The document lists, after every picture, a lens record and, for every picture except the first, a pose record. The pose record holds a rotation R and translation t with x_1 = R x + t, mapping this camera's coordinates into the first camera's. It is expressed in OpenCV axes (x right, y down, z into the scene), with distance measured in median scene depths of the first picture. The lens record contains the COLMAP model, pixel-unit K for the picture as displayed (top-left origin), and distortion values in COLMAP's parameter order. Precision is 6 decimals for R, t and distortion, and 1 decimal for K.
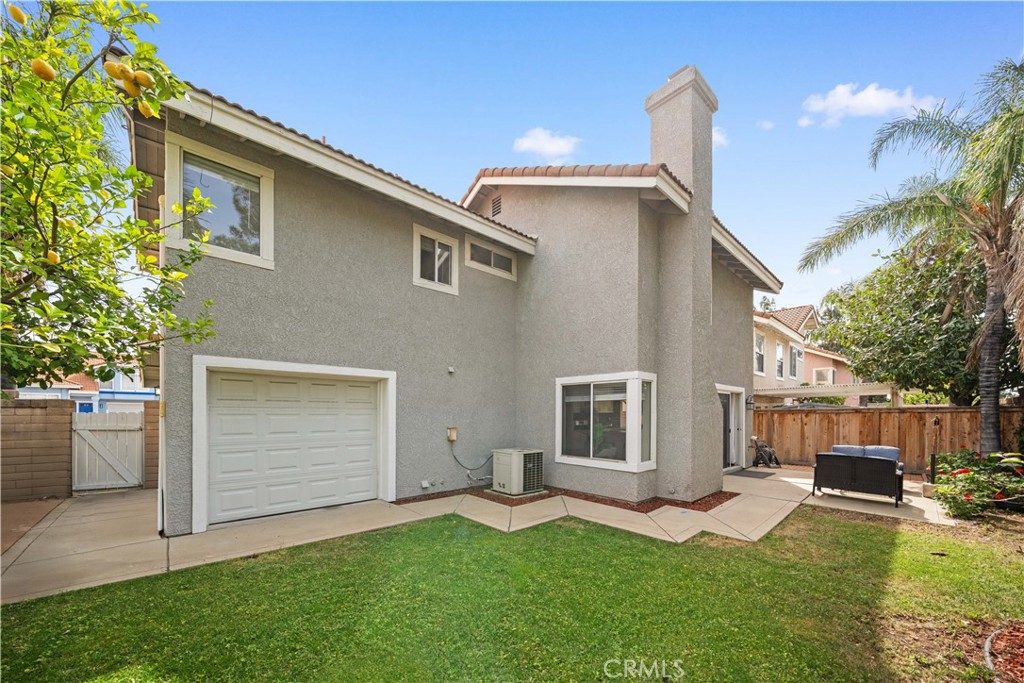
lens RADIAL K [[372.6, 0, 497.3], [0, 372.6, 412.4], [0, 0, 1]] dist [0.000265, 0.000018]
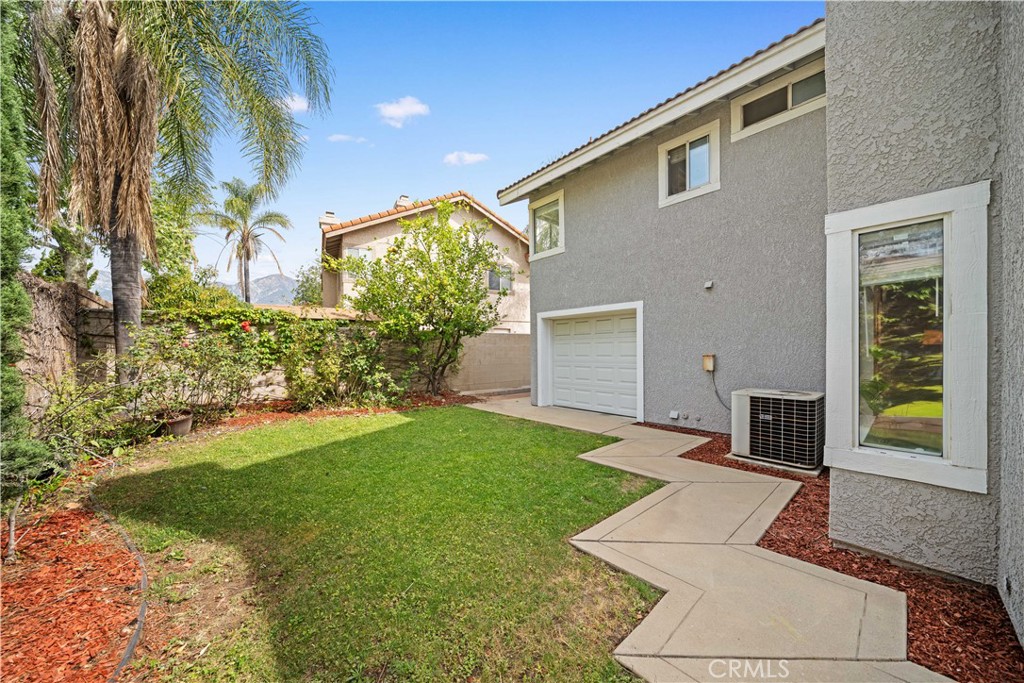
lens RADIAL K [[353.9, 0, 523.3], [0, 353.9, 356.6], [0, 0, 1]] dist [-0.007077, -0.000725]
pose [[0.014351, 0.011709, -0.999828, 0.695313], [0.011139, 0.999868, 0.011869, 0.031685], [0.999835, -0.011307, 0.014219, 0.616723]]
